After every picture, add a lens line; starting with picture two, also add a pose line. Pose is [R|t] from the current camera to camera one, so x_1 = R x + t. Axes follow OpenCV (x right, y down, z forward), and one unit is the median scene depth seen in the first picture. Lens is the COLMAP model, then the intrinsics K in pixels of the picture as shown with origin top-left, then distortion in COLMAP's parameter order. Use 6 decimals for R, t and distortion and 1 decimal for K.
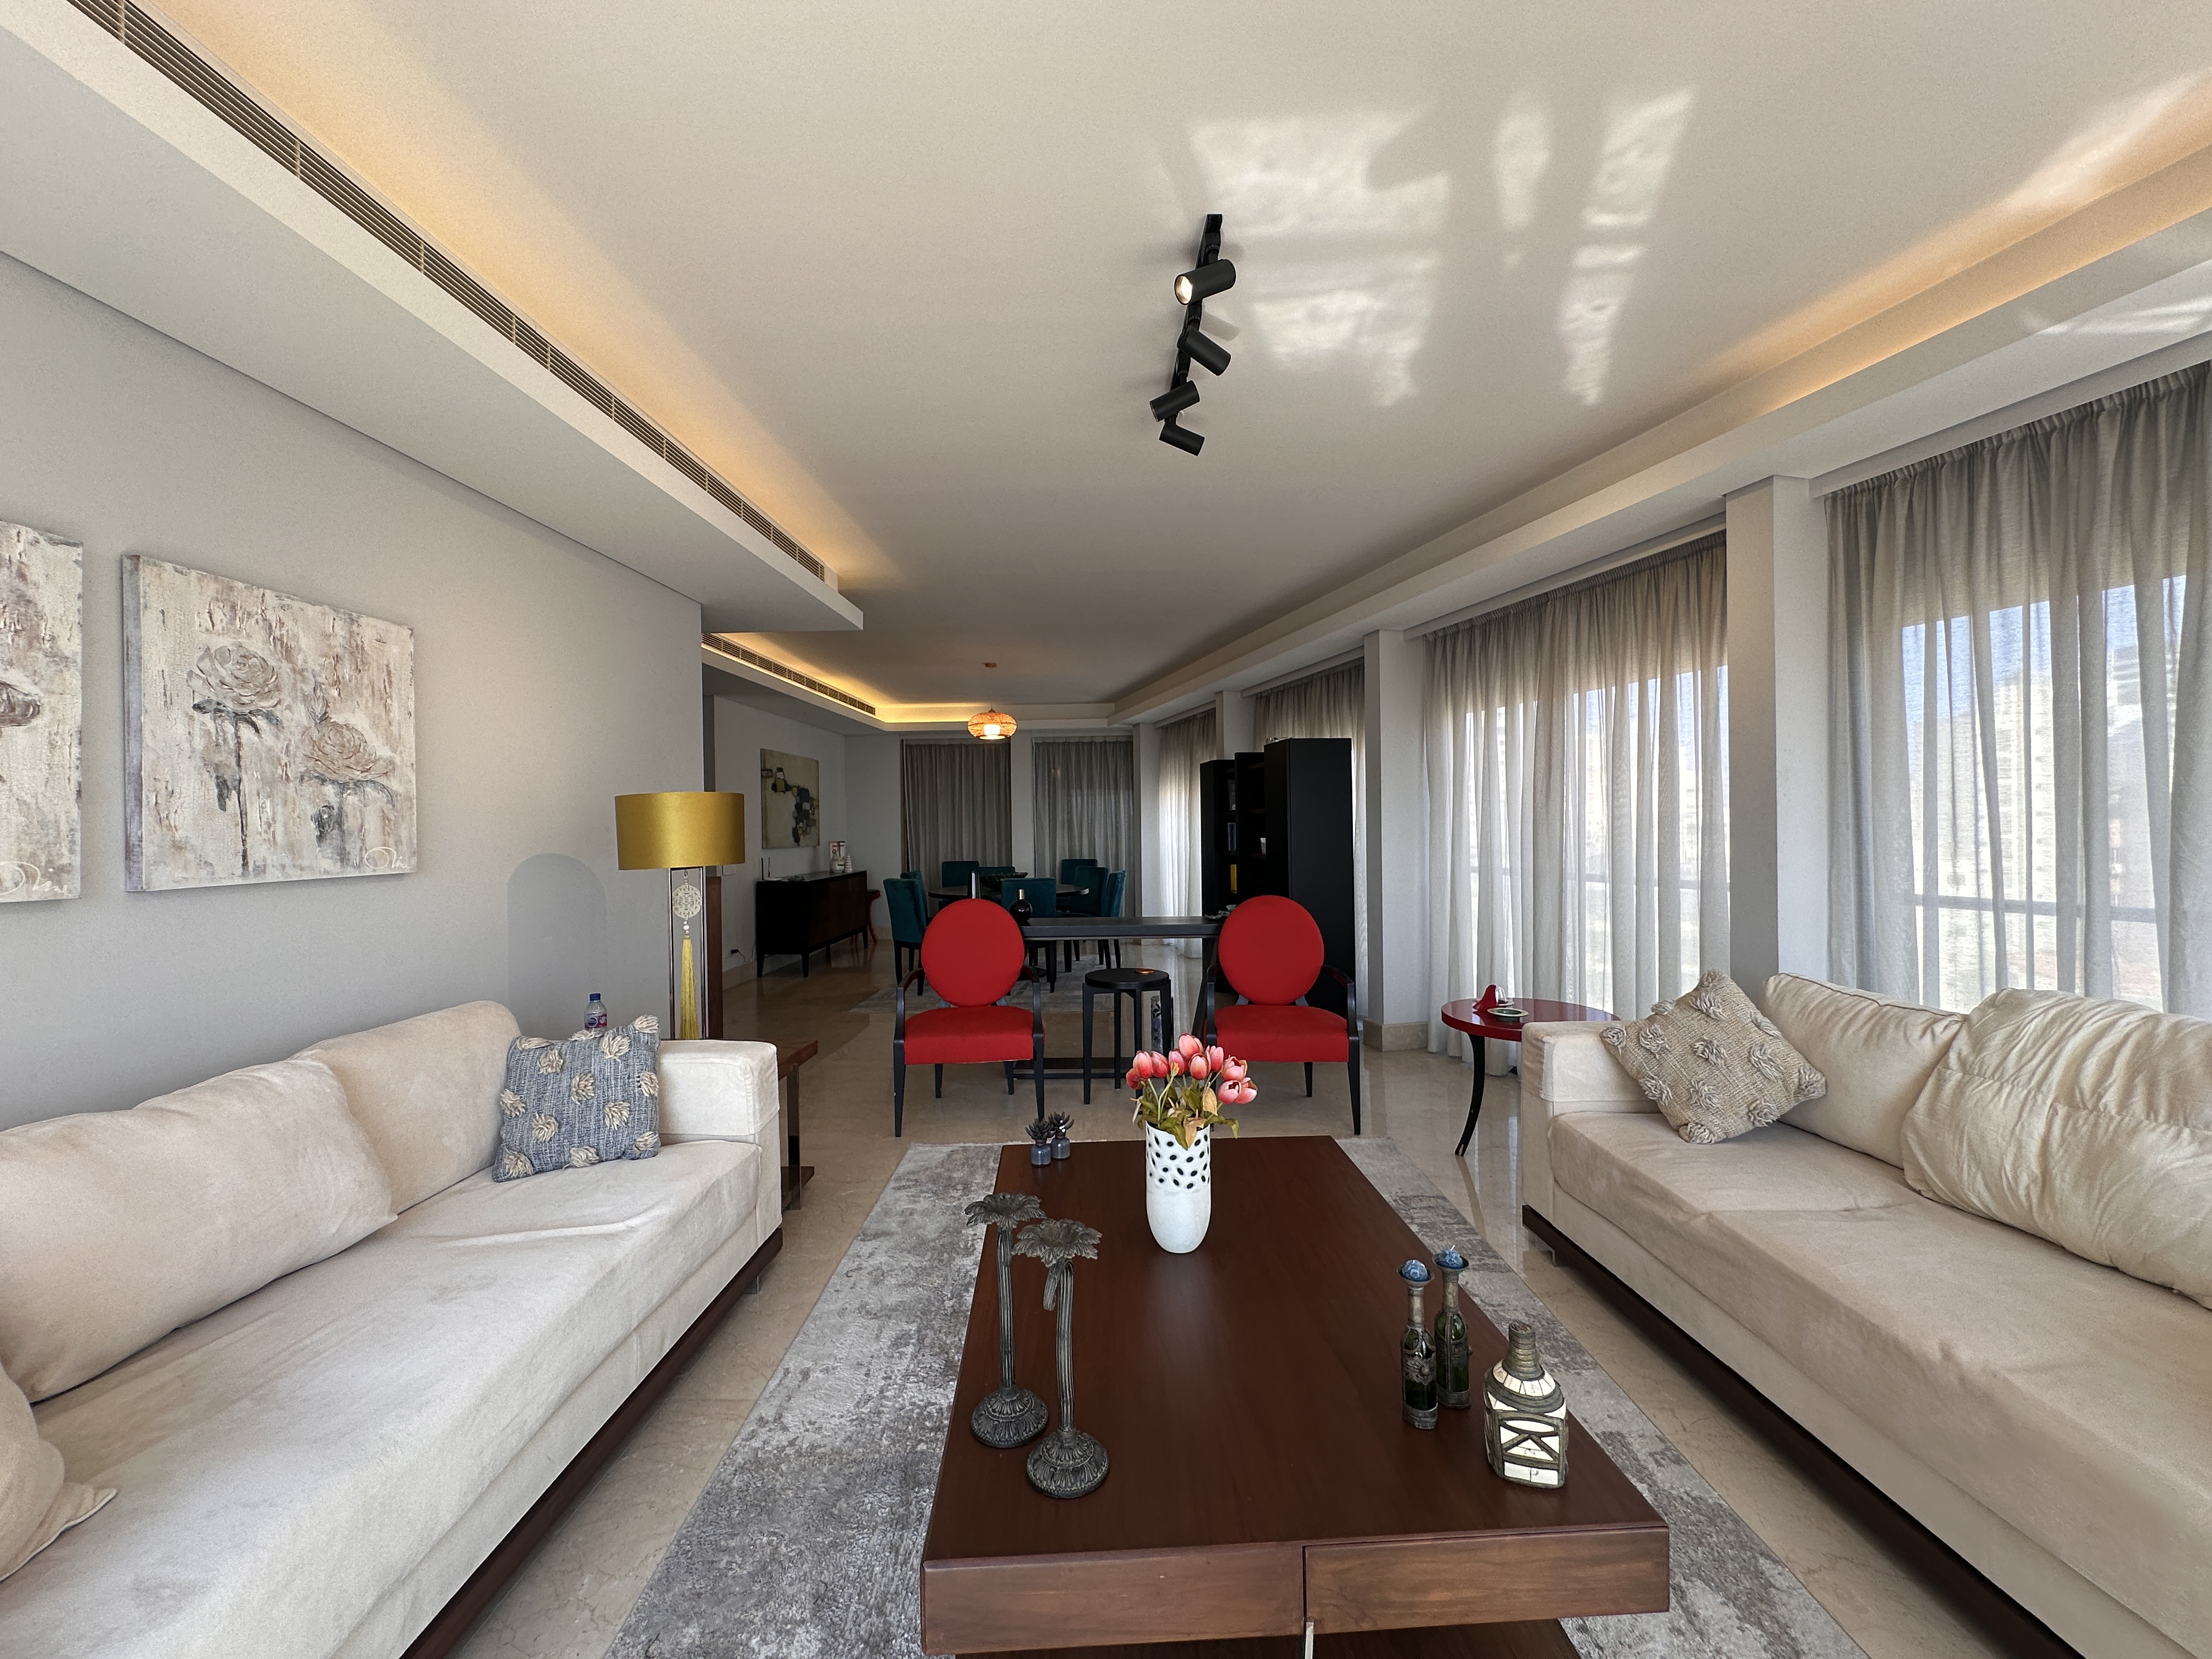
lens RADIAL K [[879.7, 0, 1104.2], [0, 879.7, 826.8], [0, 0, 1]] dist [-0.002832, 0.000453]
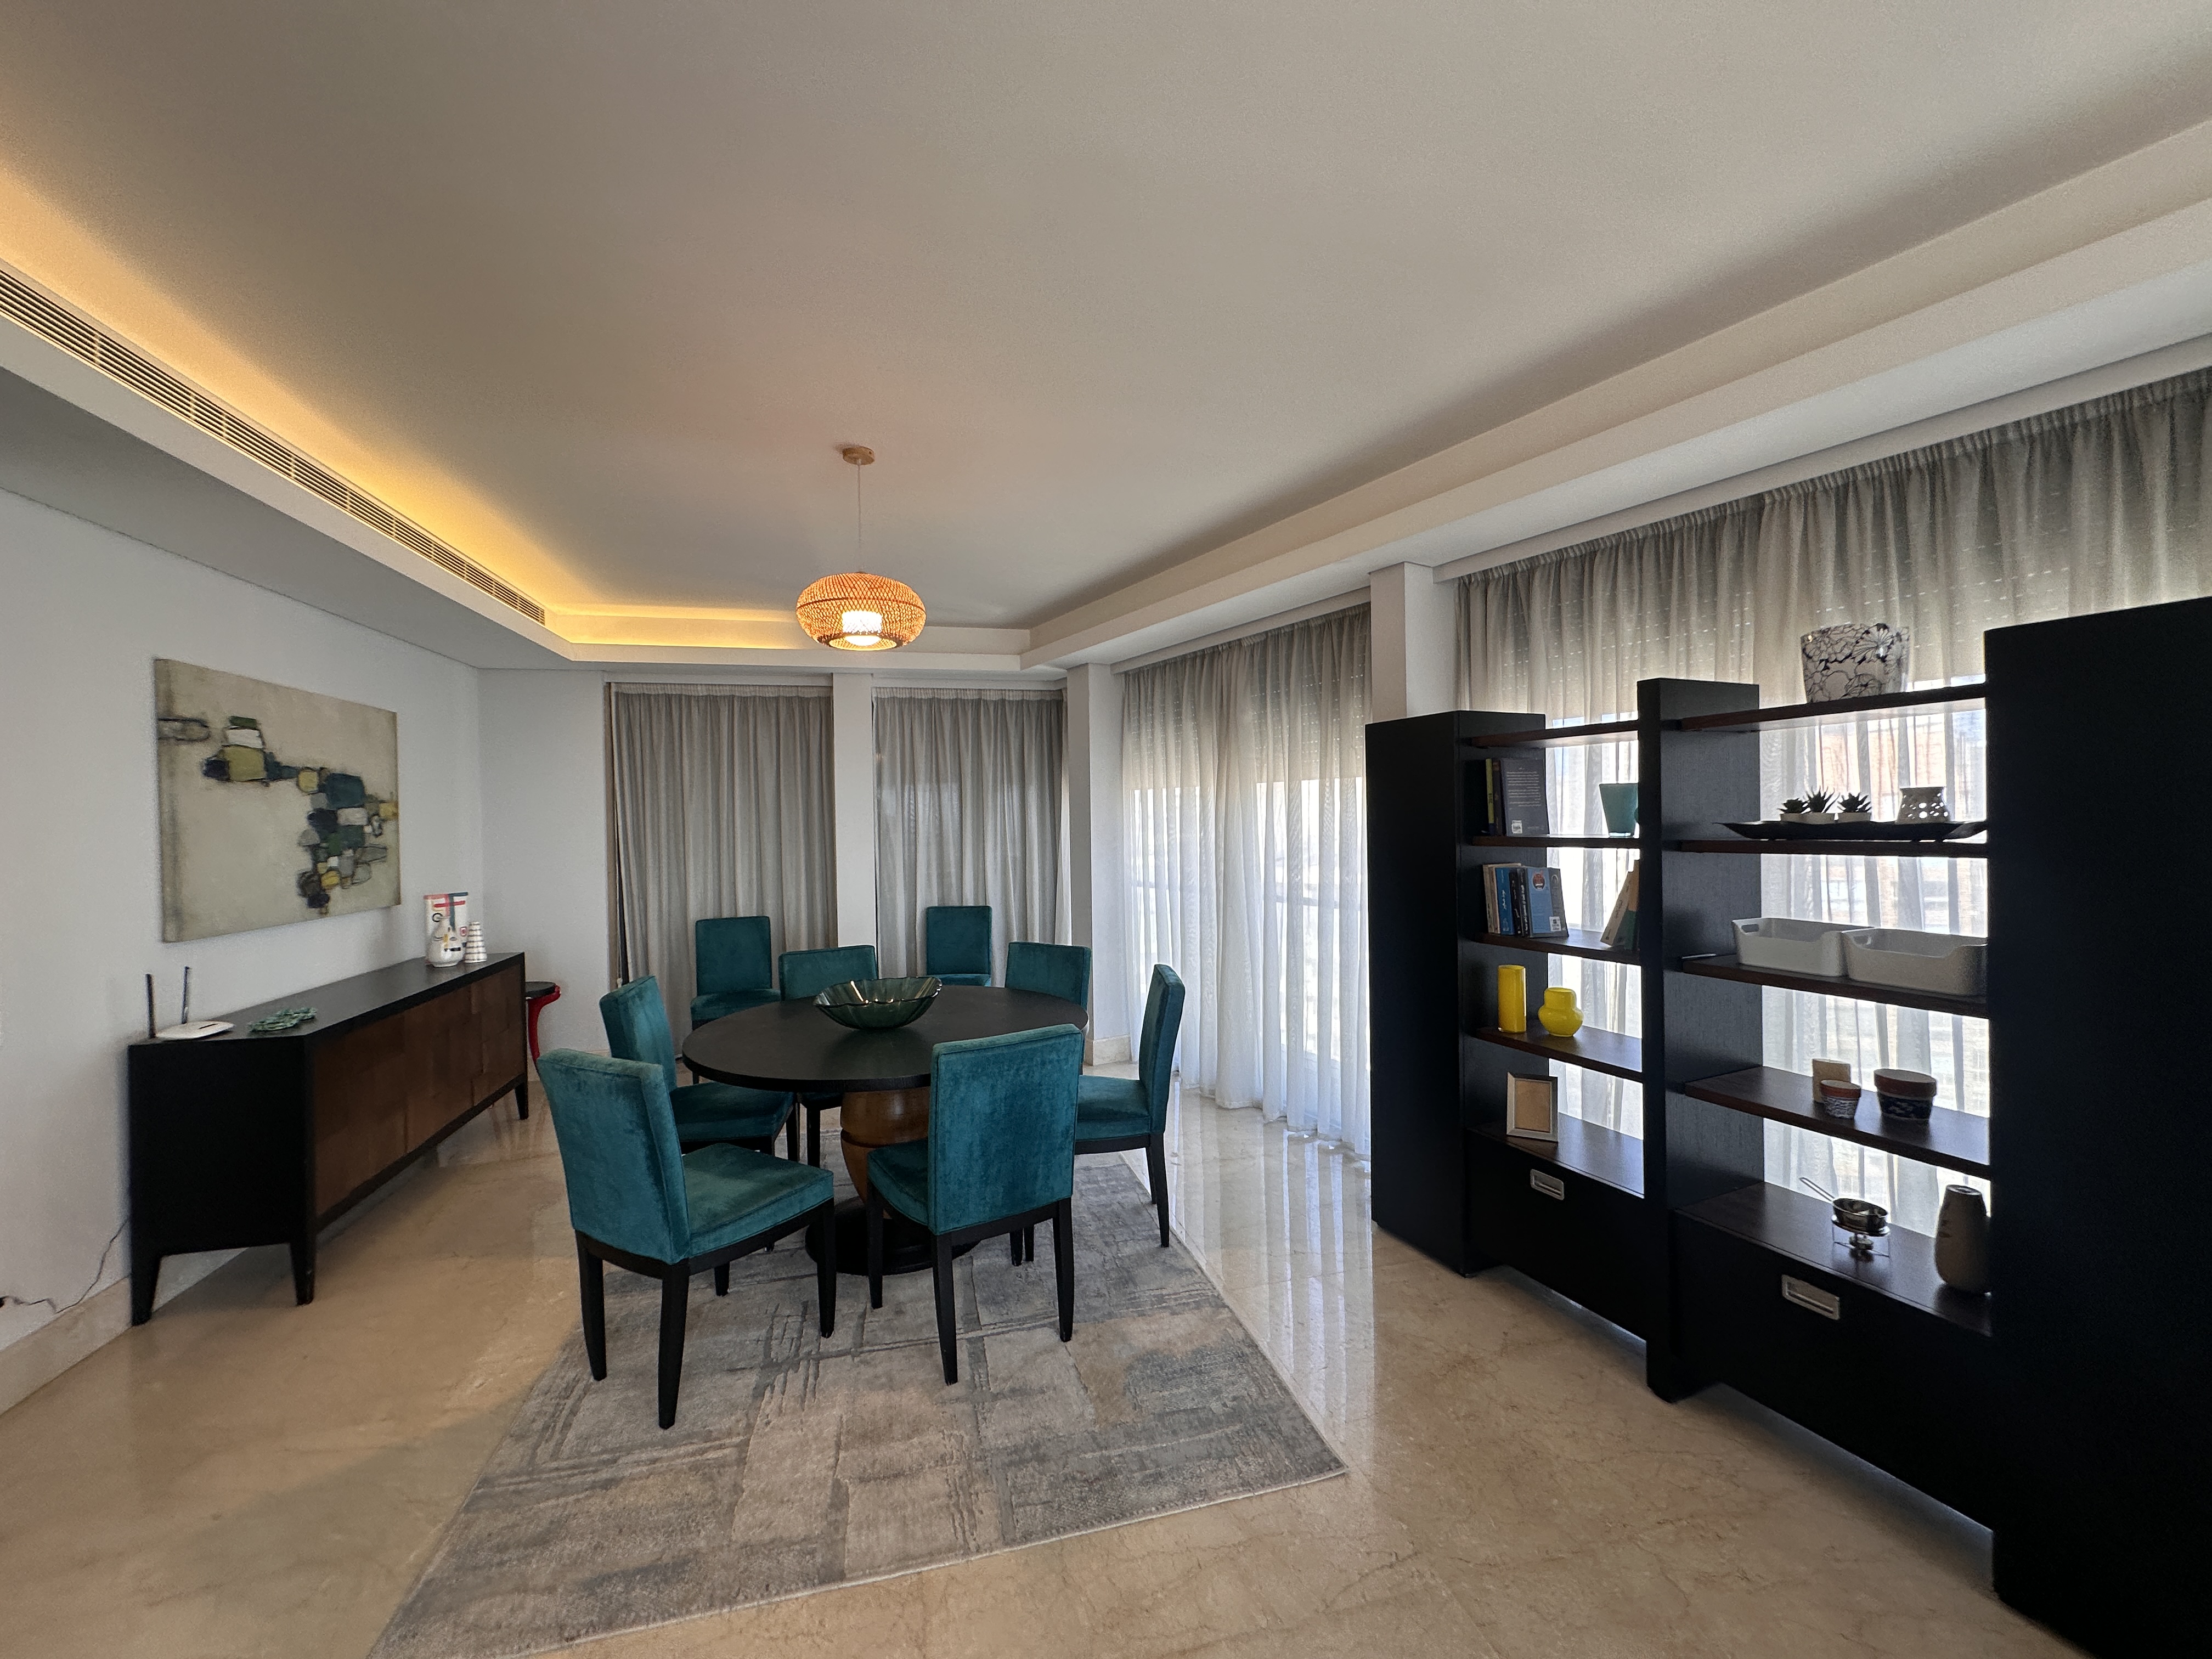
lens RADIAL K [[879.7, 0, 1104.2], [0, 879.7, 826.8], [0, 0, 1]] dist [-0.002832, 0.000453]
pose [[0.960194, -0.005125, 0.279287, -0.109538], [0.004033, 0.999982, 0.004484, -0.018790], [-0.279305, -0.003179, 0.960197, 0.489407]]
